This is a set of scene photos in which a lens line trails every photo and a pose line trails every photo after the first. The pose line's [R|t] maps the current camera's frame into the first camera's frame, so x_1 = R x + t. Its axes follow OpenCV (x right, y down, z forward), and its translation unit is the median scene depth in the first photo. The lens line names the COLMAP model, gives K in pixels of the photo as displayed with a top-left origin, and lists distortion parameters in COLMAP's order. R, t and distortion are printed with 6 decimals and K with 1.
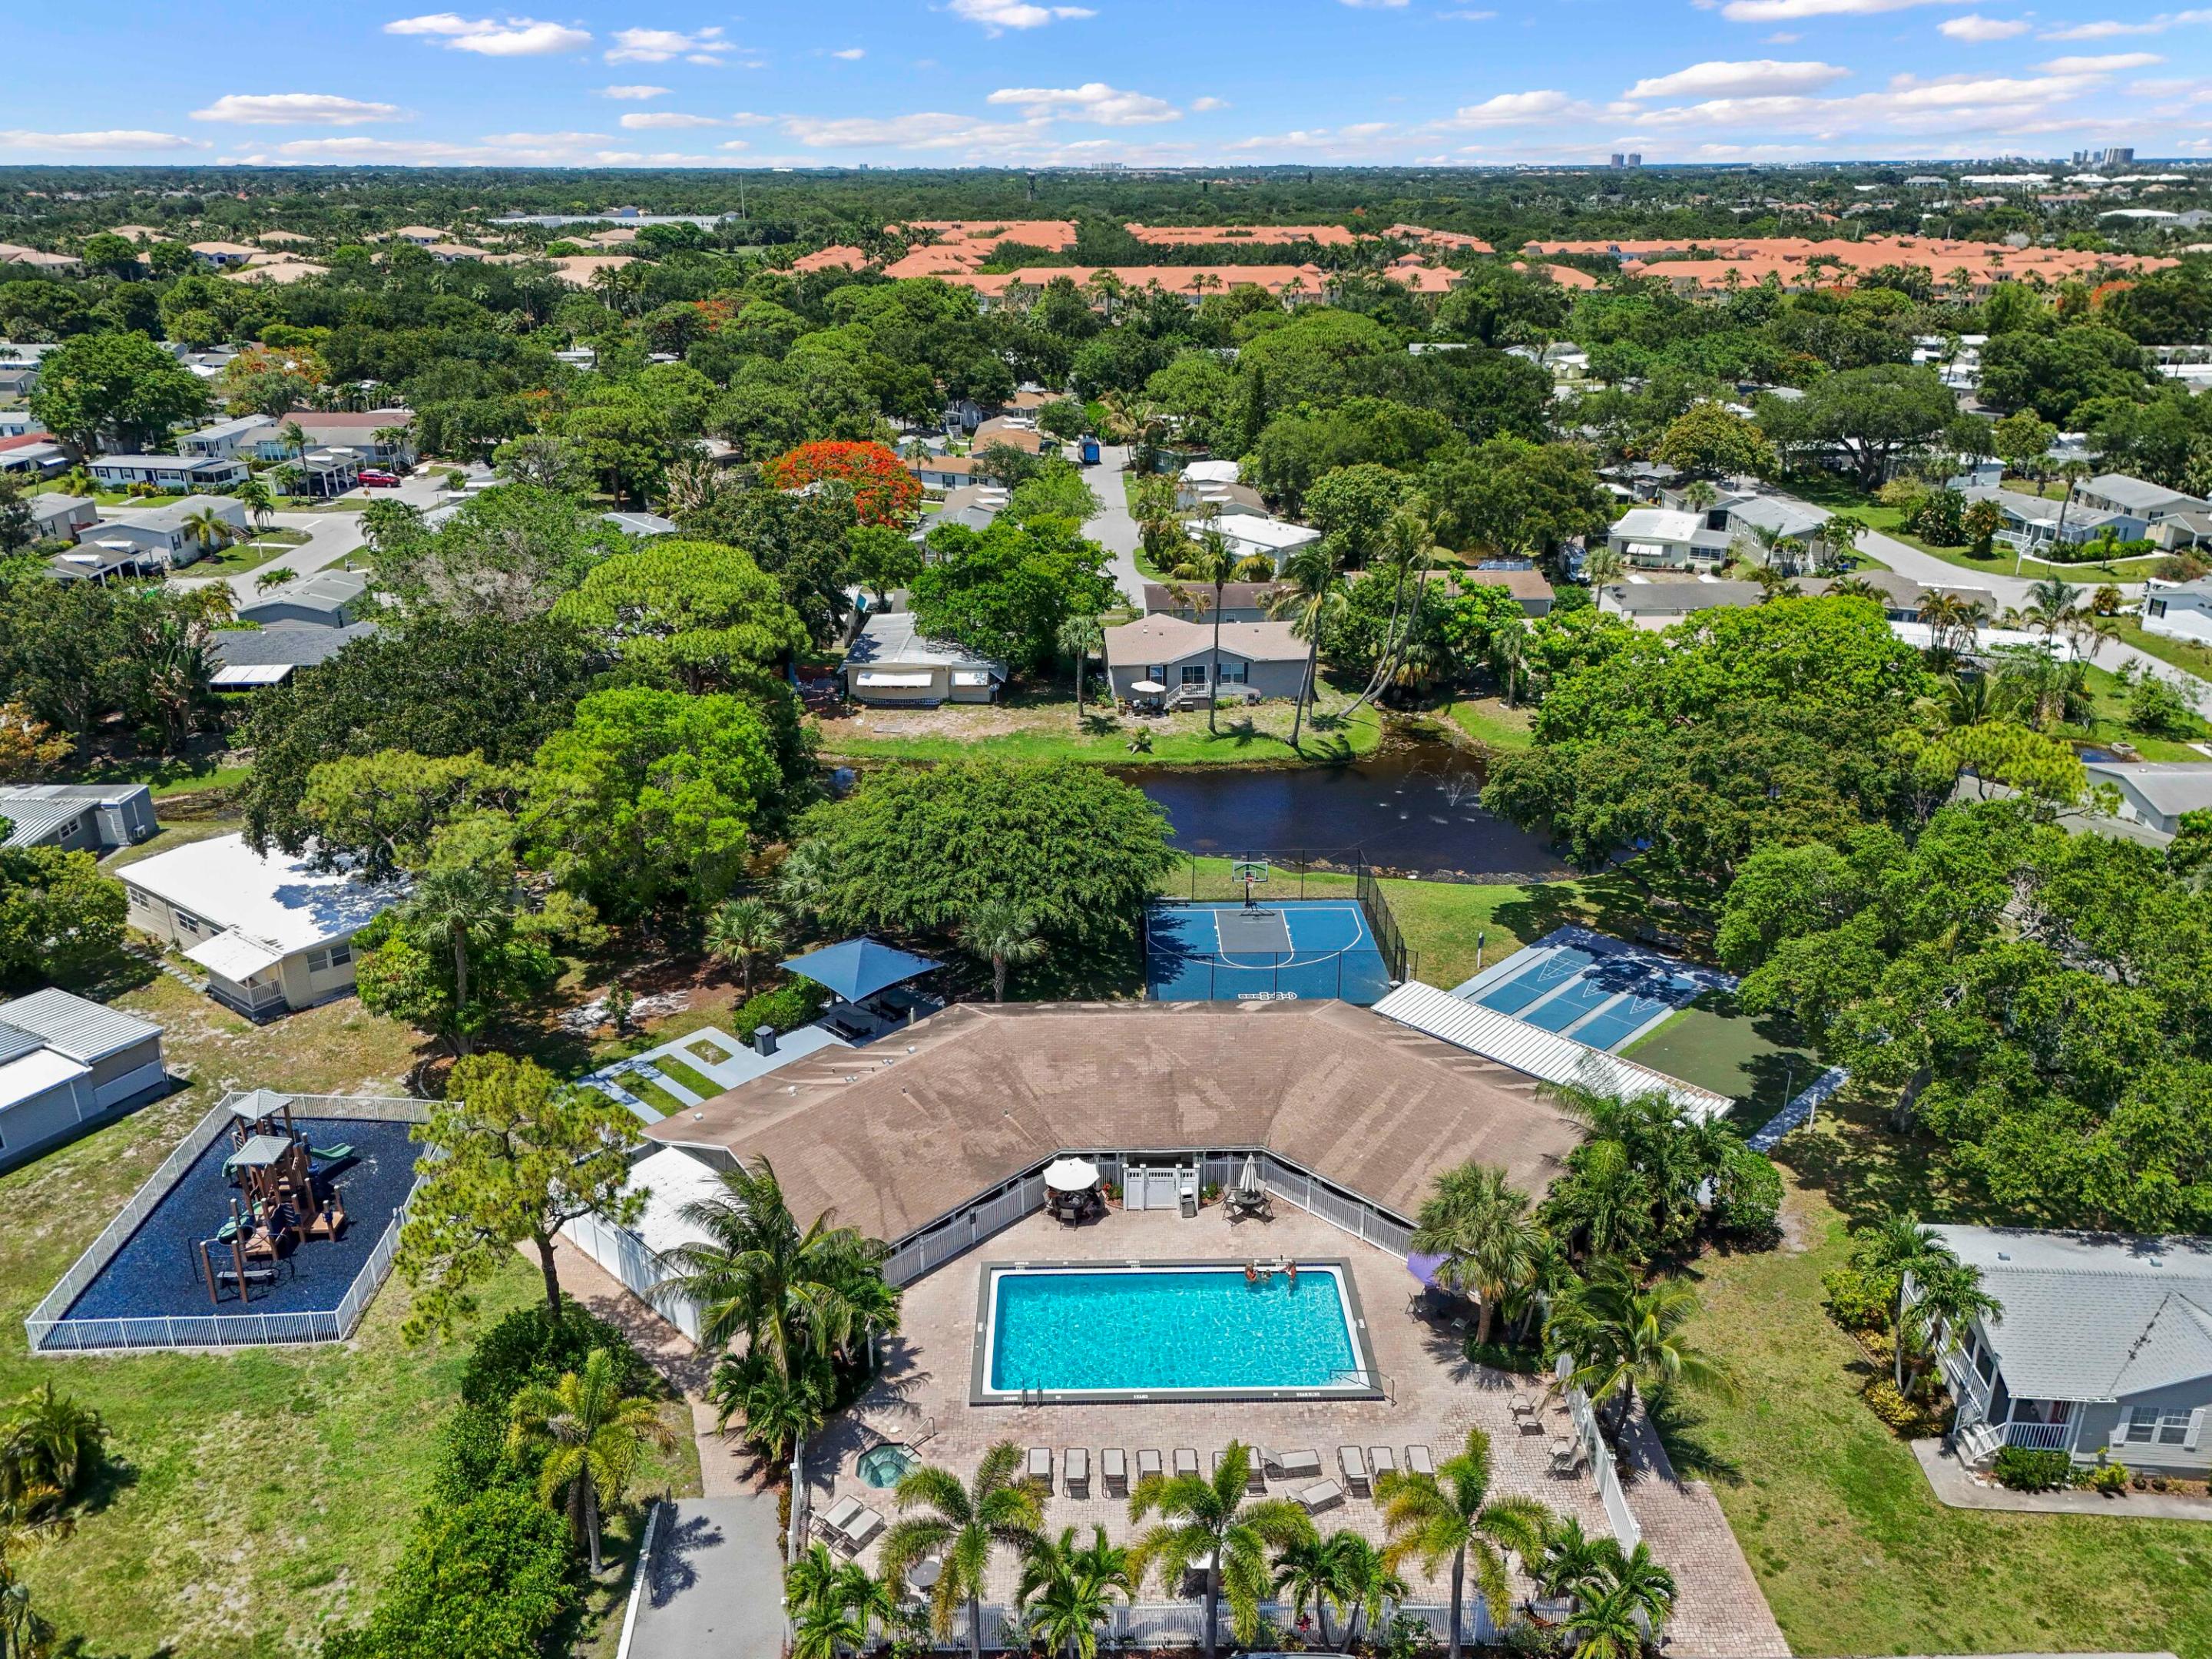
lens RADIAL K [[1558.6, 0, 1106.0], [0, 1558.6, 829.5], [0, 0, 1]] dist [0.030802, -0.001998]
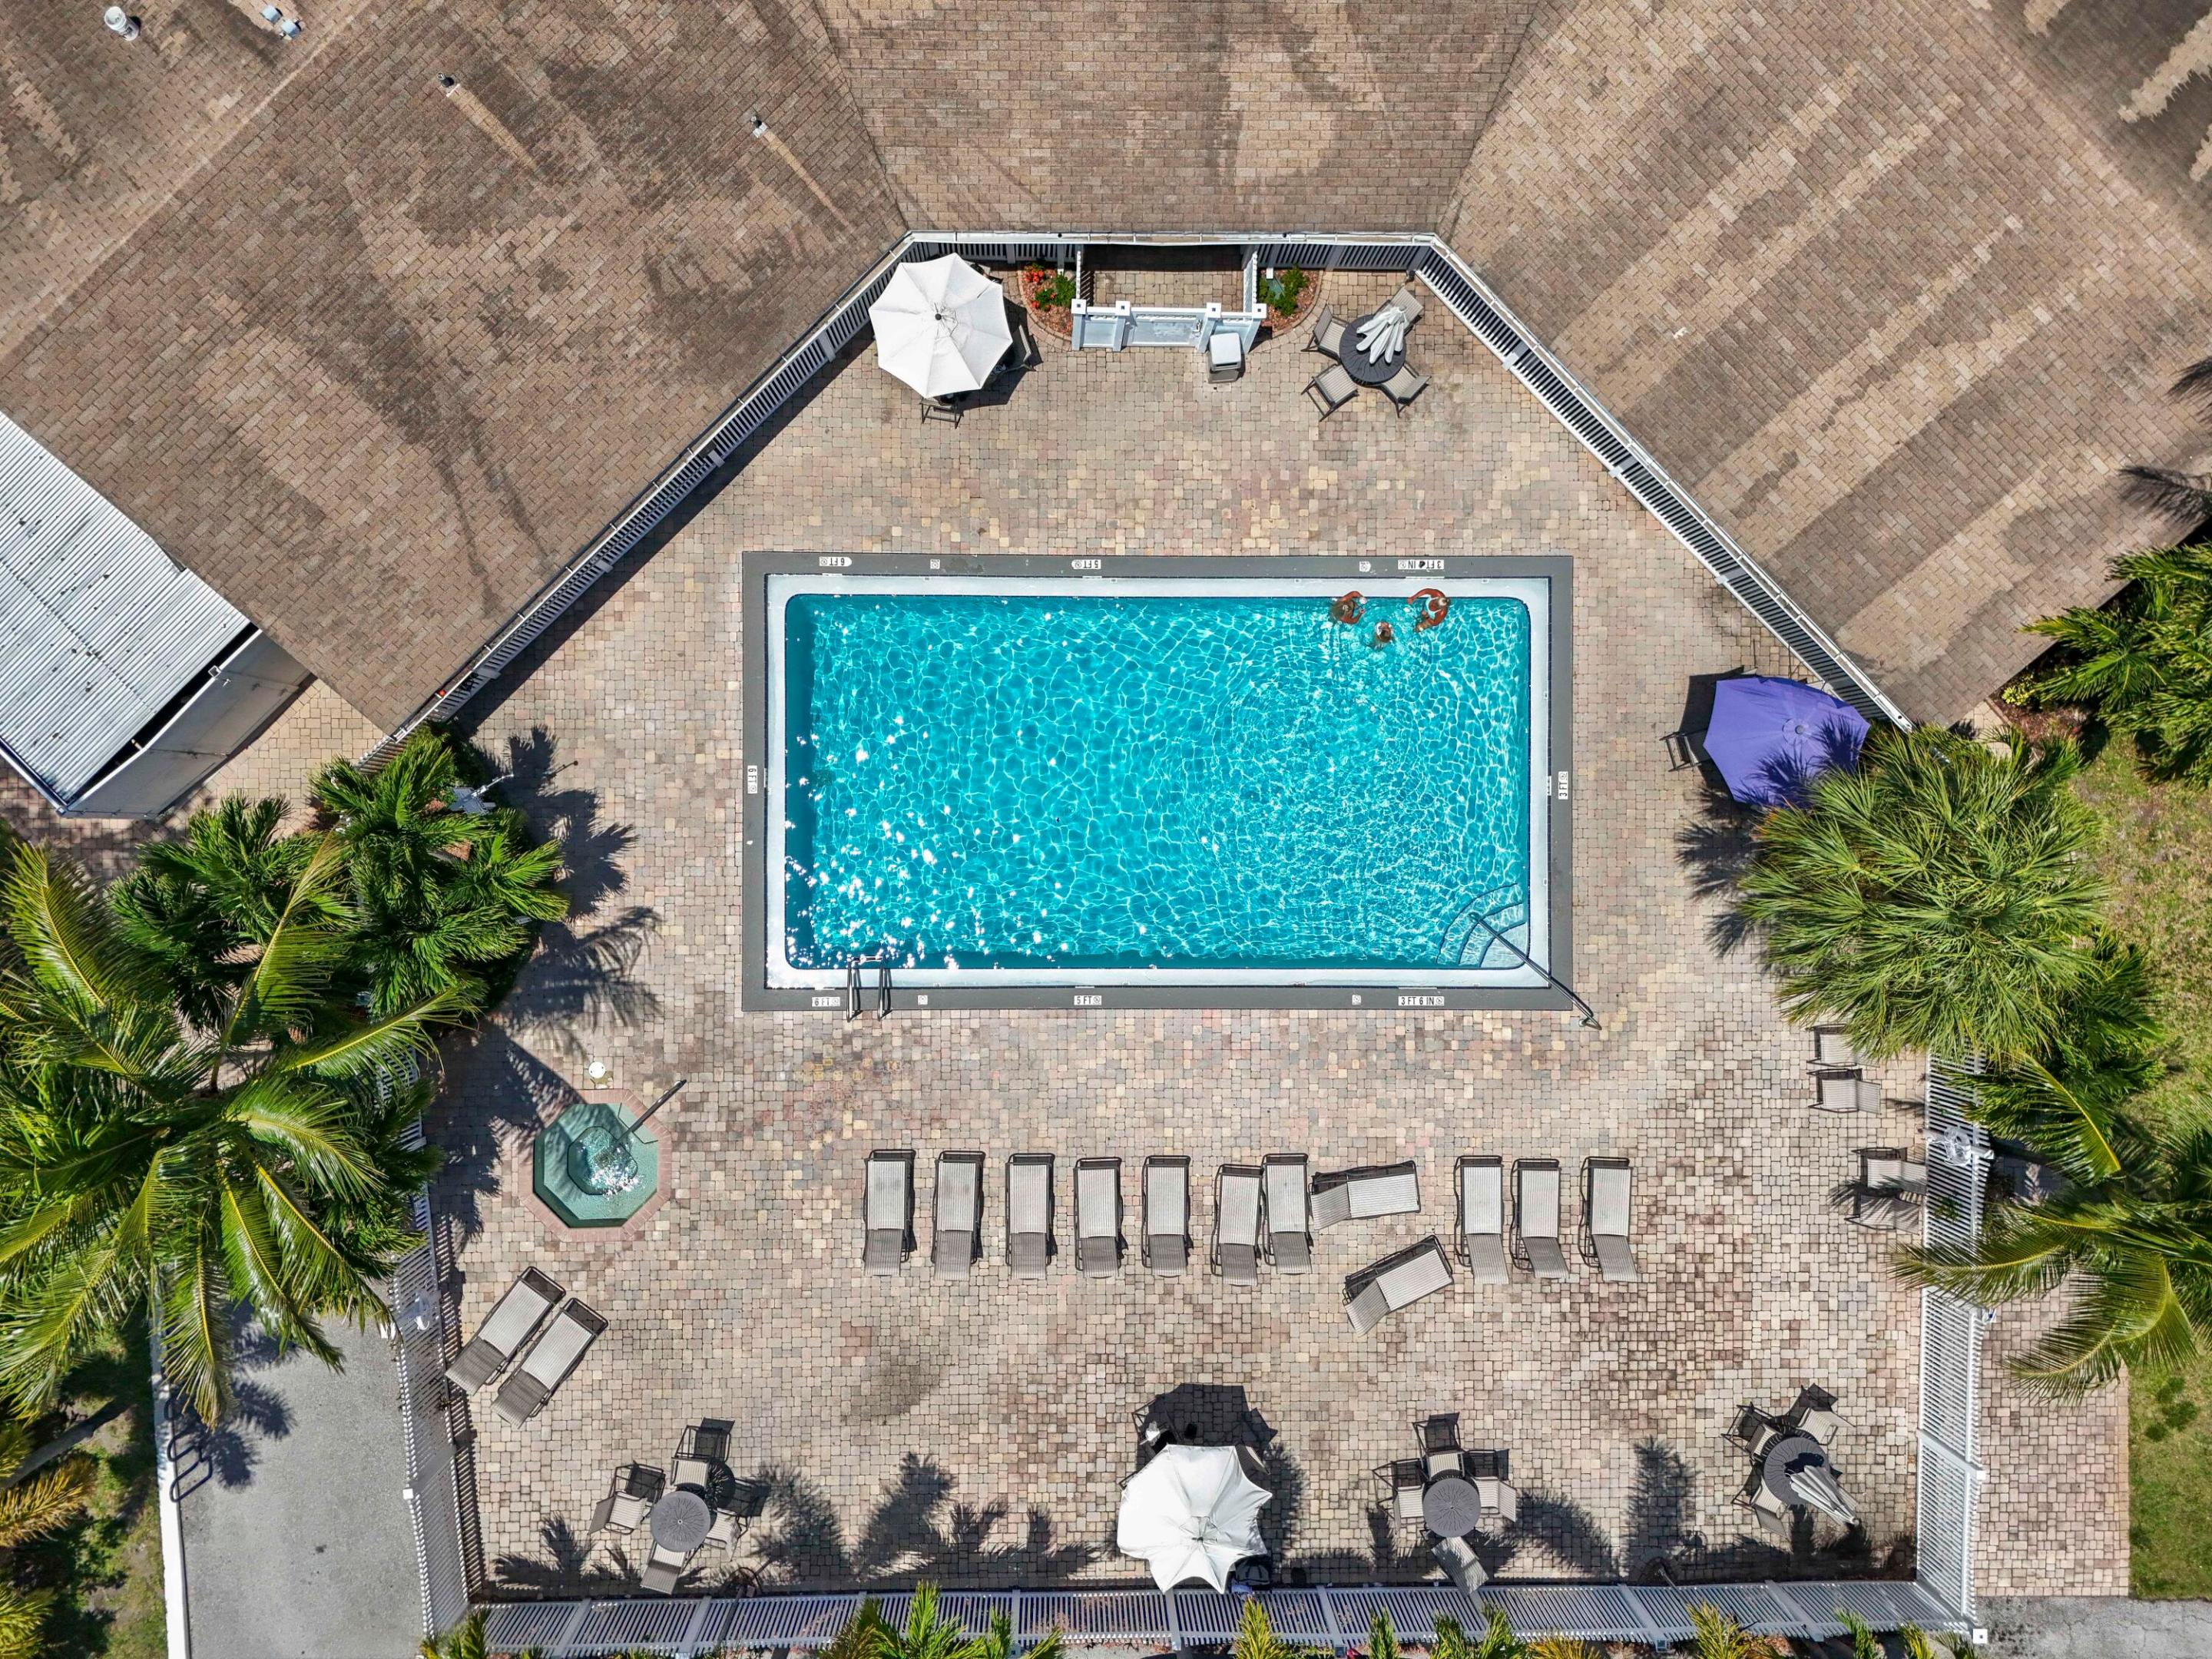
lens RADIAL K [[1558.6, 0, 1106.0], [0, 1558.6, 829.5], [0, 0, 1]] dist [0.030802, -0.001998]
pose [[0.999161, 0.017199, 0.037156, 0.008192], [-0.040907, 0.381094, 0.923631, -0.113290], [0.001725, -0.924376, 0.381478, 0.829580]]
